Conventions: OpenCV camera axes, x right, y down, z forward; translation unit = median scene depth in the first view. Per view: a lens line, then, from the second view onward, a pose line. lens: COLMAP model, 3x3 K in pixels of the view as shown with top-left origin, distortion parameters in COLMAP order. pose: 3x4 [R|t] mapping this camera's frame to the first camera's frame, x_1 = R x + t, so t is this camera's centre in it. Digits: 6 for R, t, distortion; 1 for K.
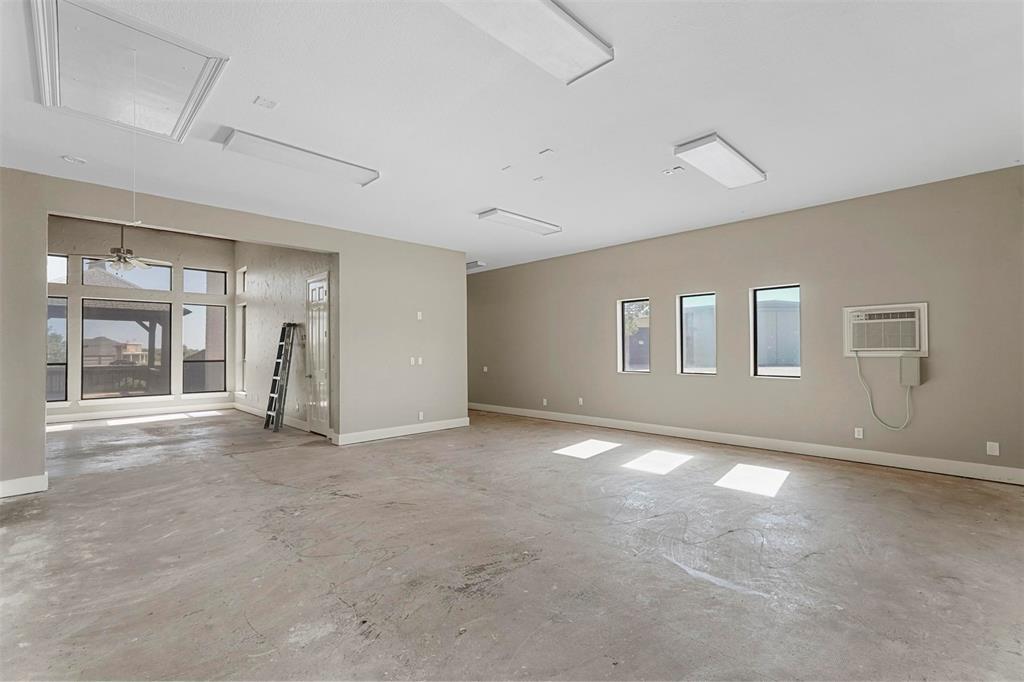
lens RADIAL K [[452.5, 0, 514.0], [0, 452.5, 337.3], [0, 0, 1]] dist [0.000636, 0.000247]
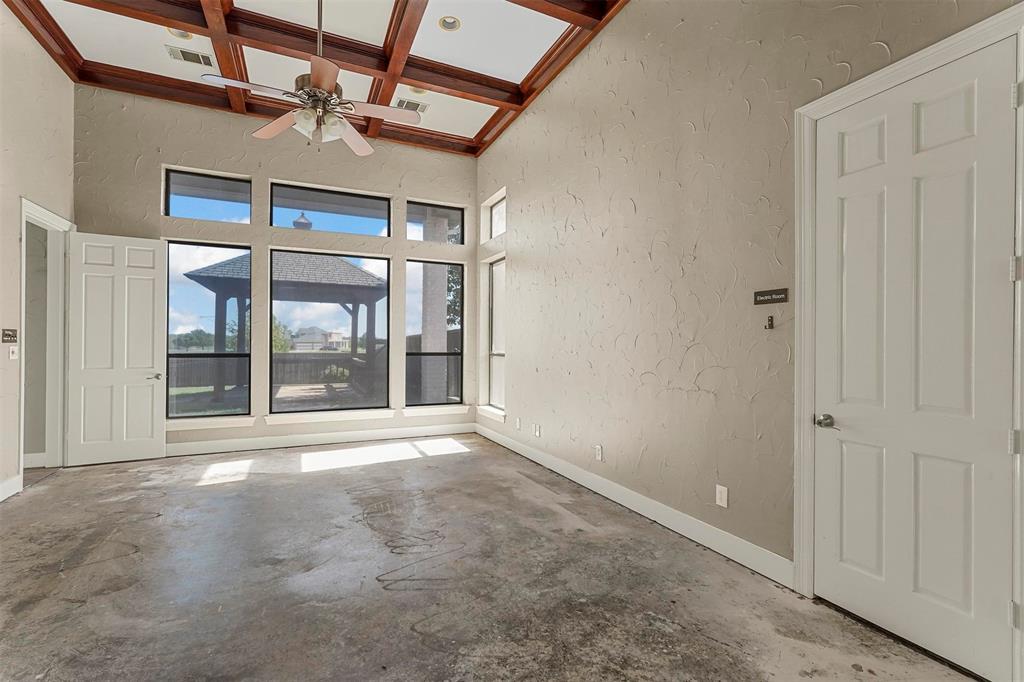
lens RADIAL K [[452.5, 0, 510.6], [0, 452.5, 341.8], [0, 0, 1]] dist [0.000636, 0.000247]
pose [[0.945561, 0.017310, -0.324985, -0.375751], [-0.008588, 0.999564, 0.028253, 0.017018], [0.325332, -0.023924, 0.945297, 0.441721]]
